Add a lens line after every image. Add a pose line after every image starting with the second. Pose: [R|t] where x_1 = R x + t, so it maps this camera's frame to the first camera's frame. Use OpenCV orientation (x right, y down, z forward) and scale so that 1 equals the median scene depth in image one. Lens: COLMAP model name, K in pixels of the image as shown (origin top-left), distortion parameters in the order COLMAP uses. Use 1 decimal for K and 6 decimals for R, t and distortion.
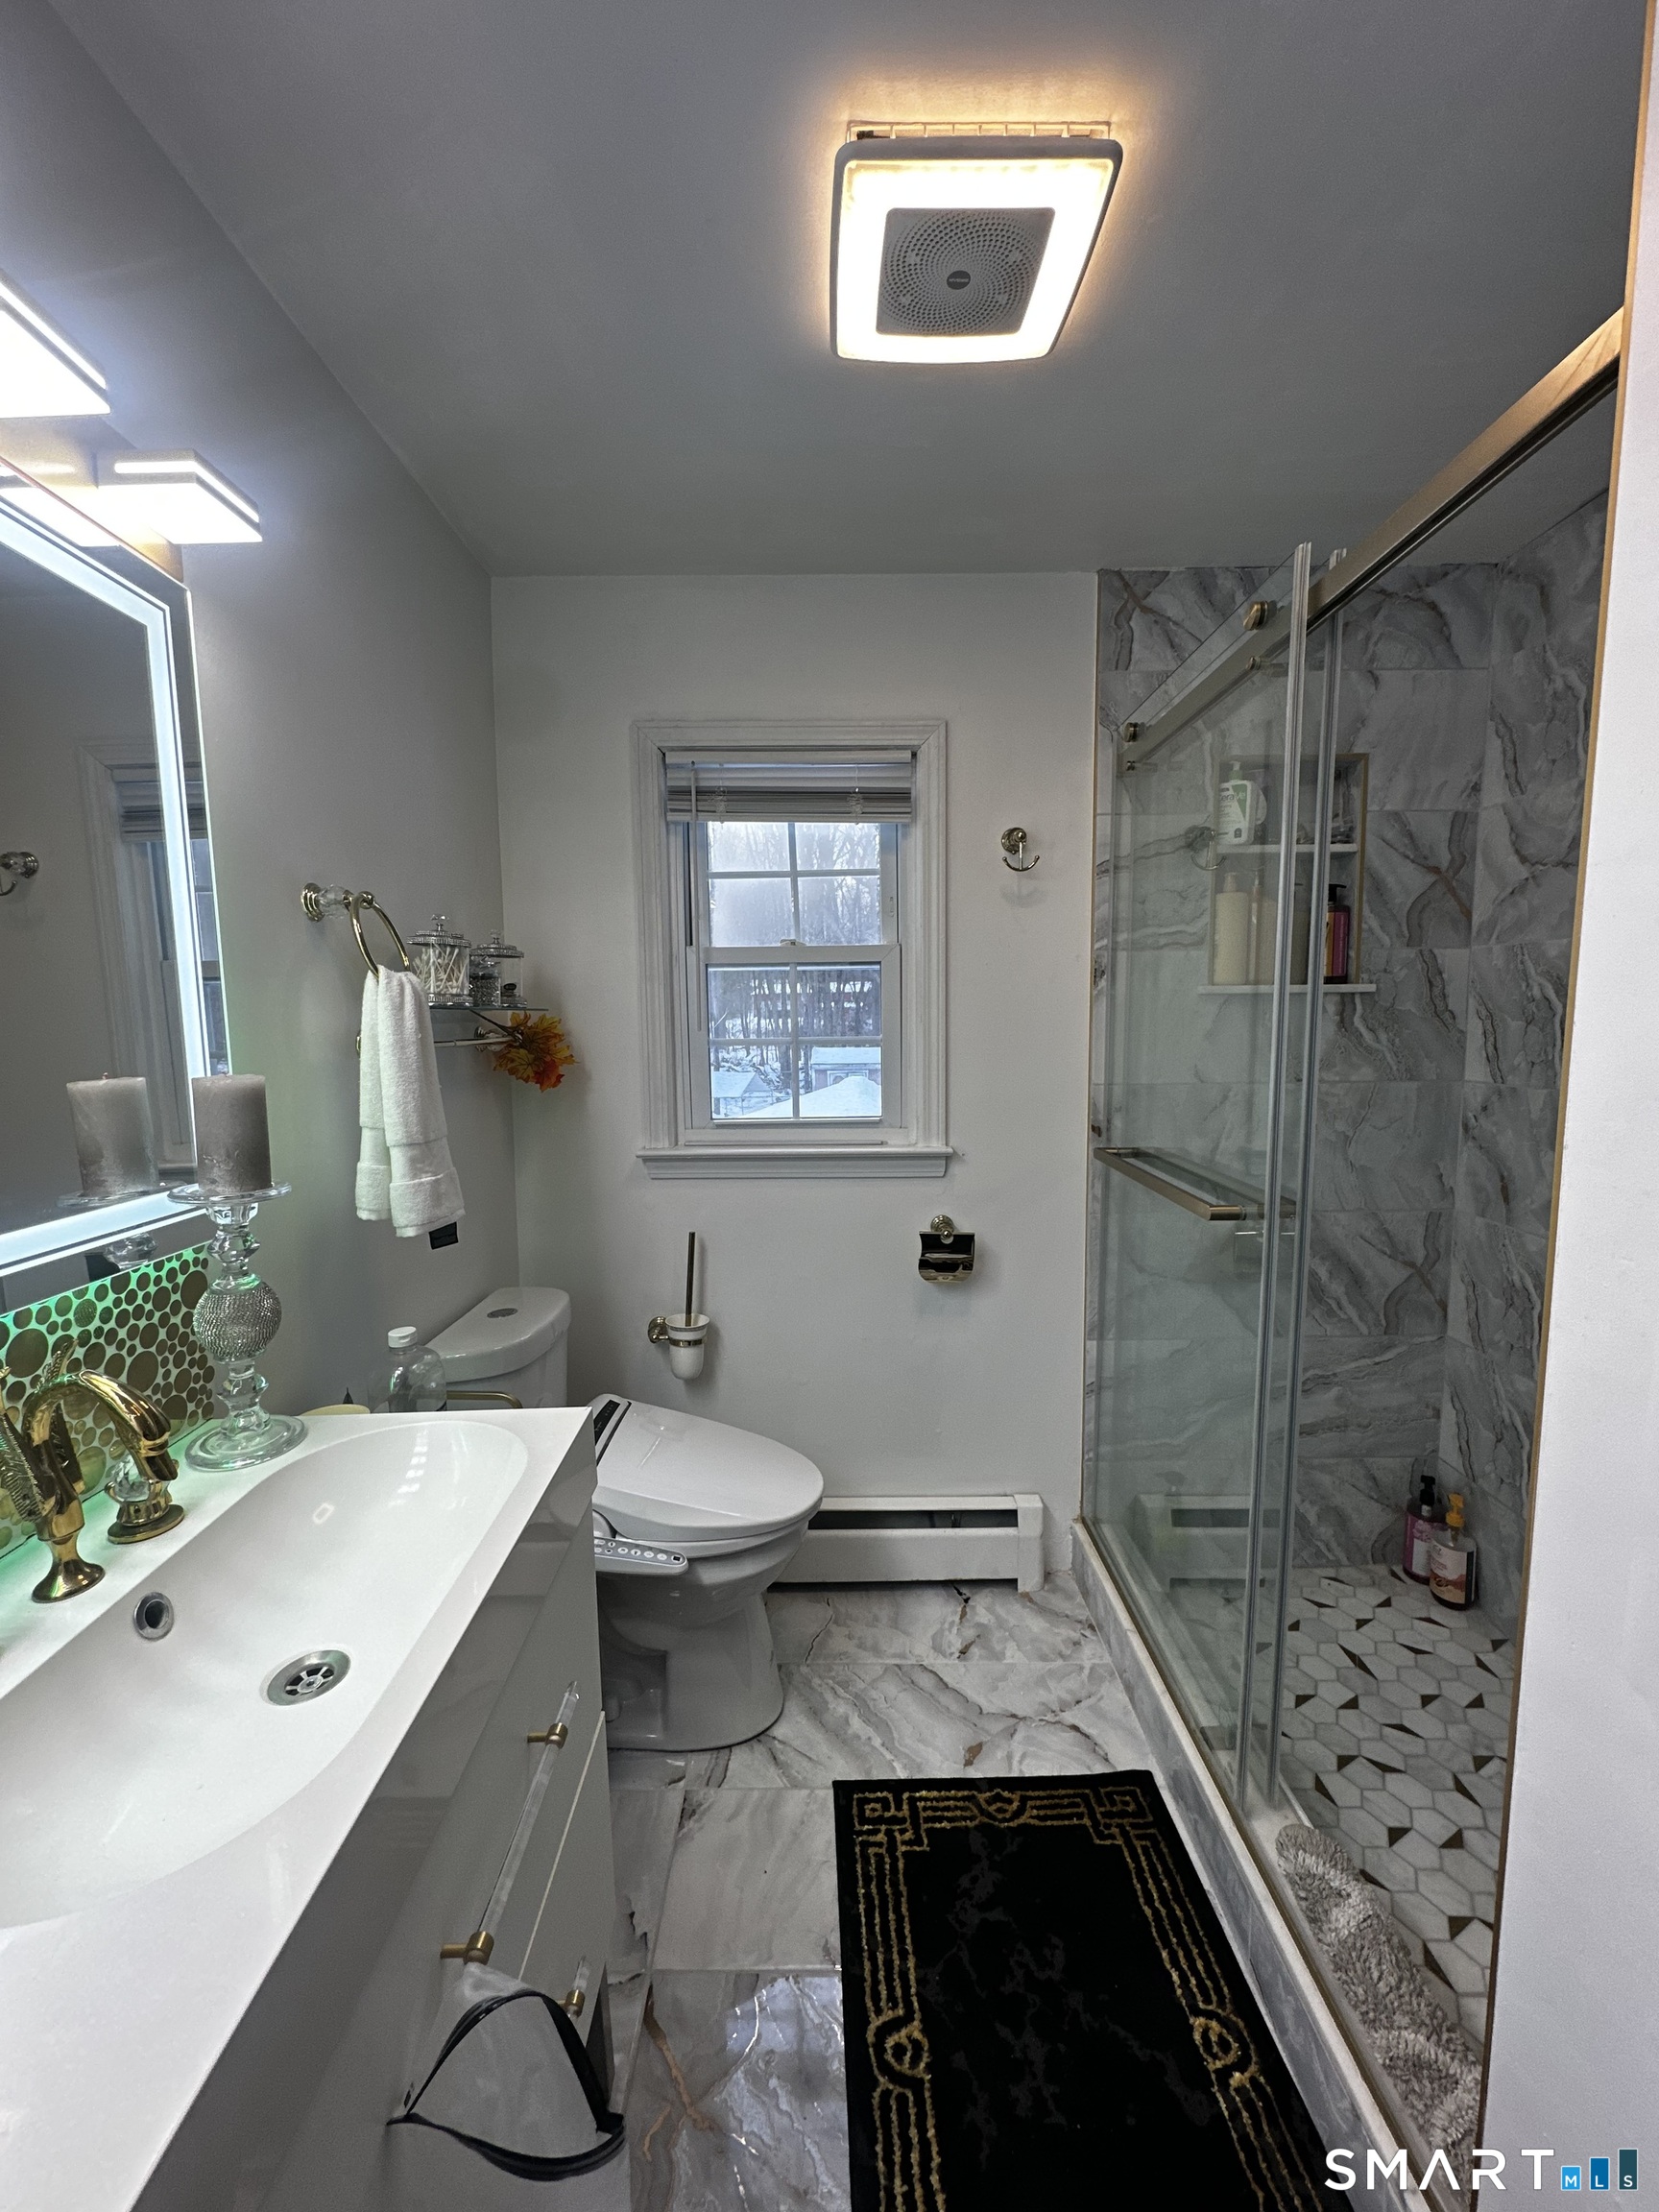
lens RADIAL K [[886.1, 0, 829.5], [0, 886.1, 1106.0], [0, 0, 1]] dist [-0.004126, 0.001225]
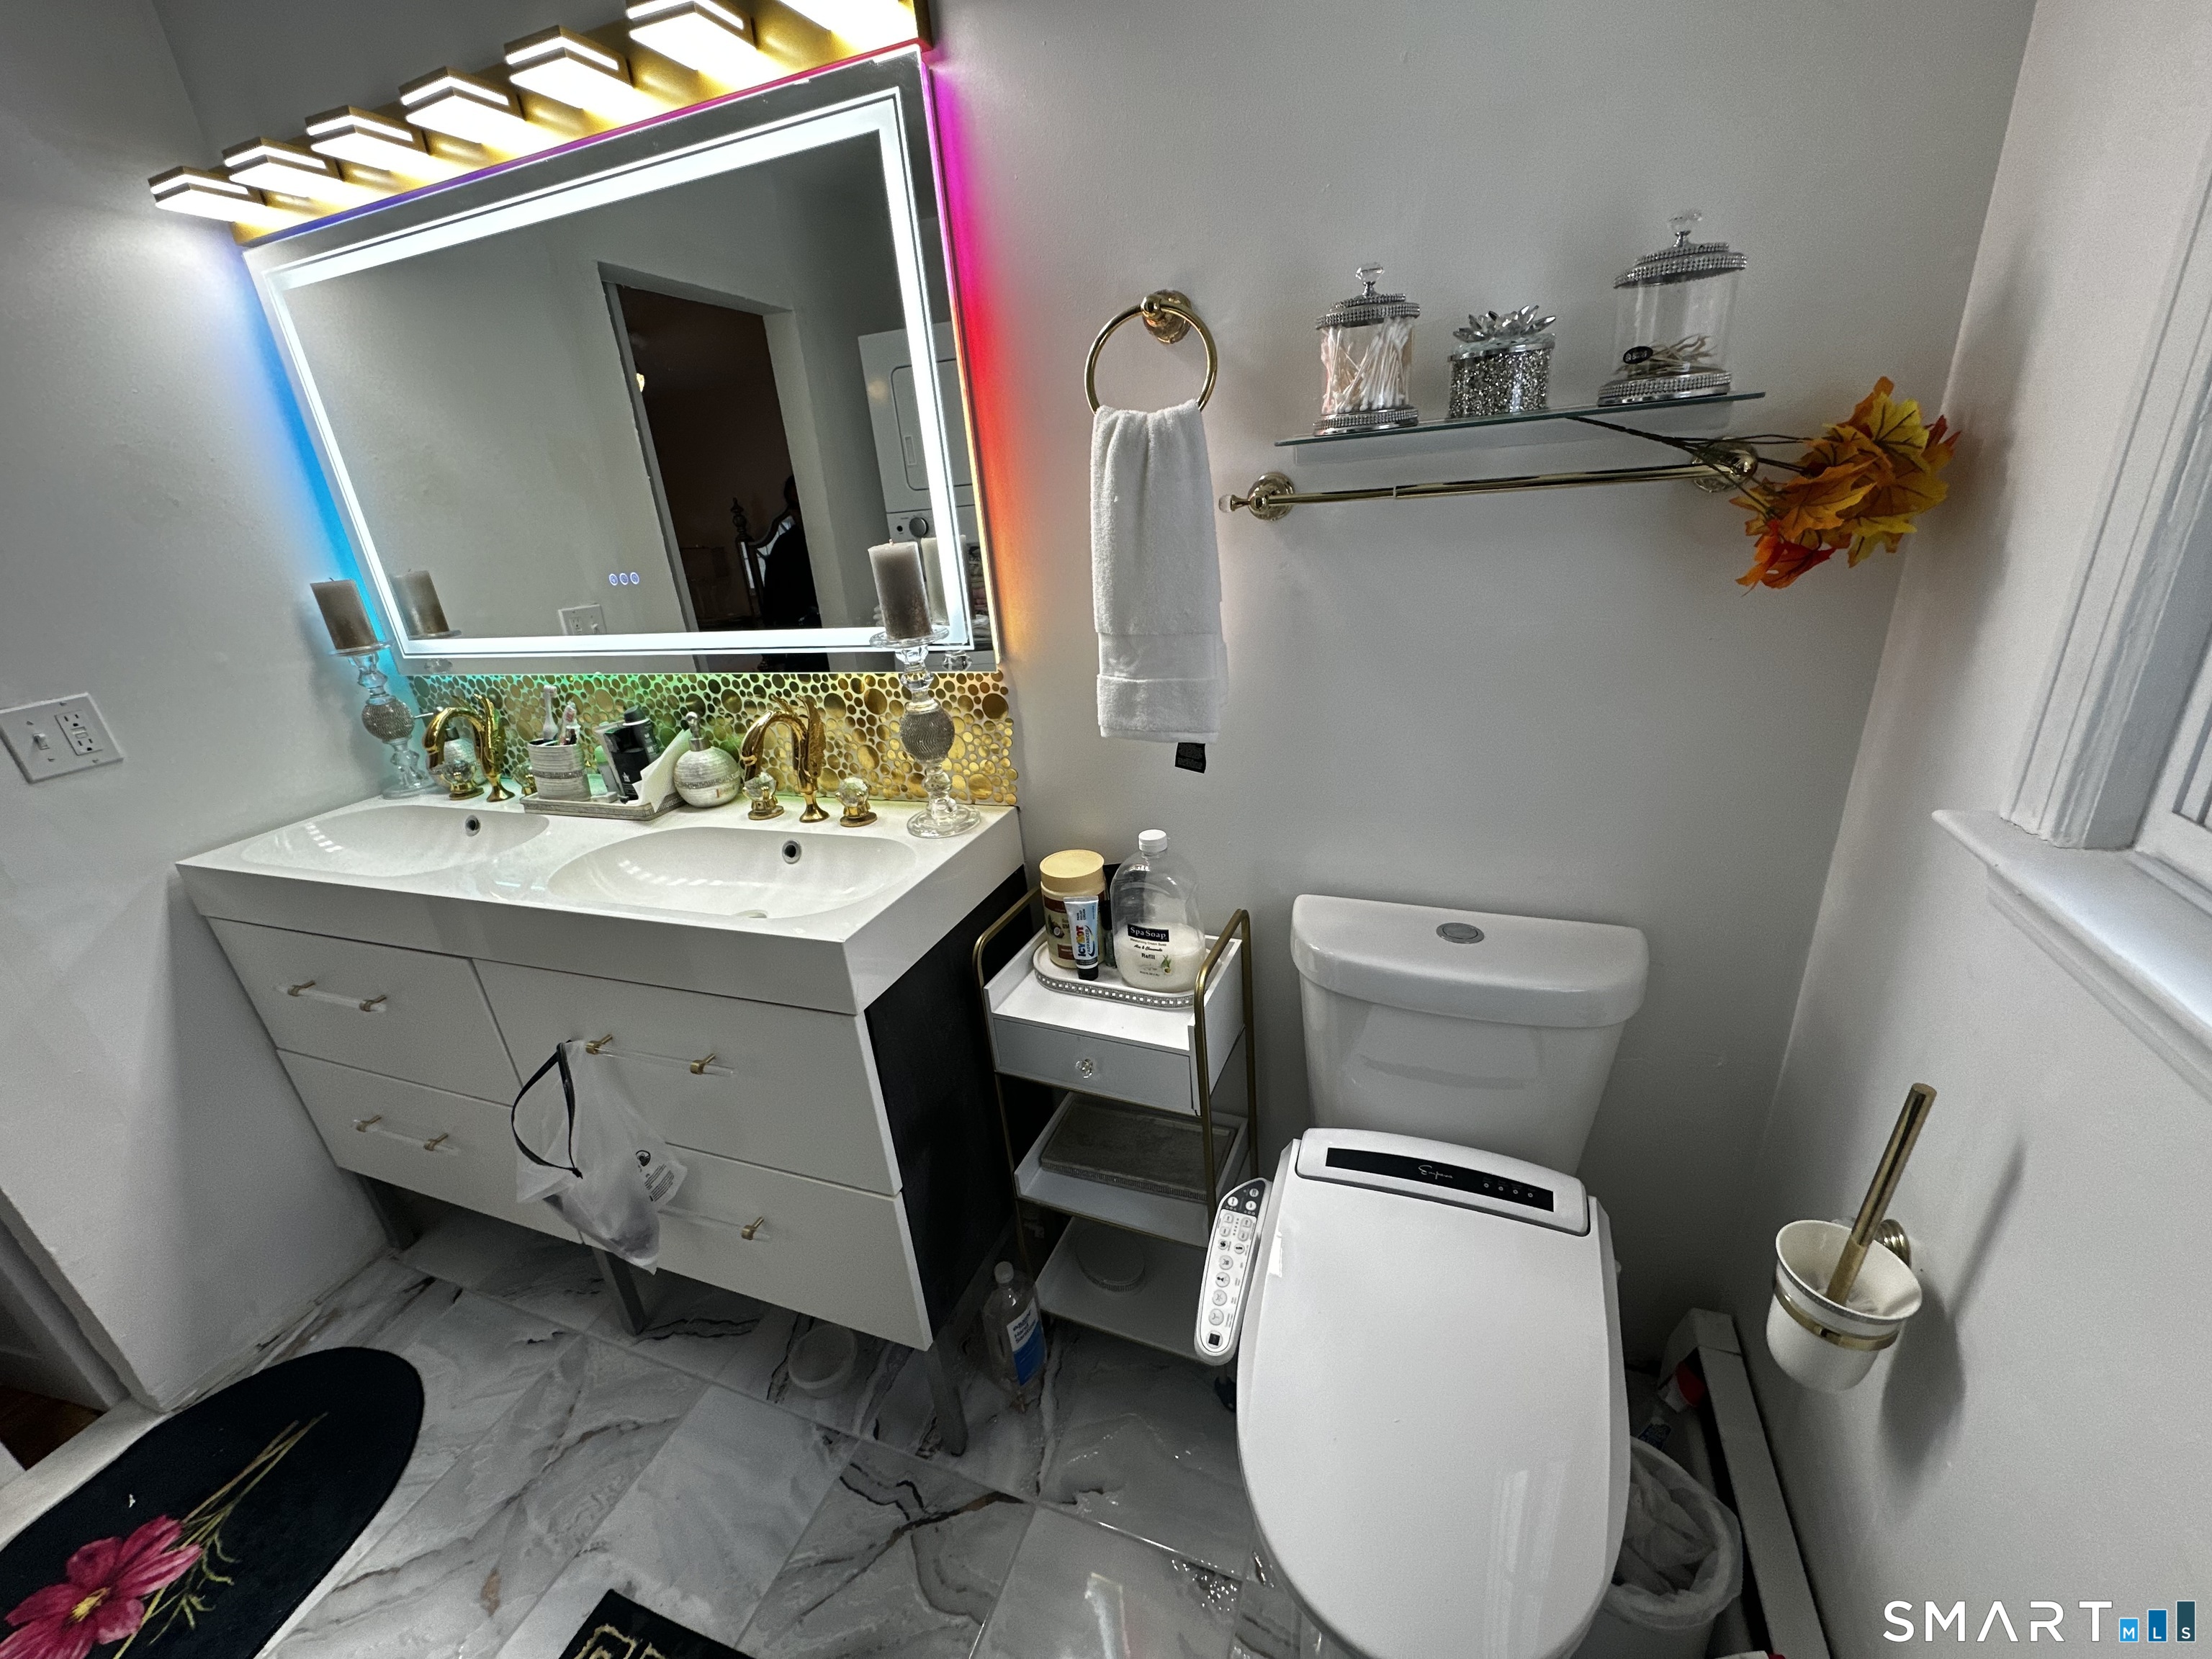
lens RADIAL K [[886.1, 0, 1106.0], [0, 886.1, 829.5], [0, 0, 1]] dist [-0.004126, 0.001225]
pose [[-0.358626, 0.389135, -0.848506, 0.425544], [-0.001907, 0.908661, 0.417529, -0.184023], [0.933480, 0.151355, -0.325127, 1.677295]]
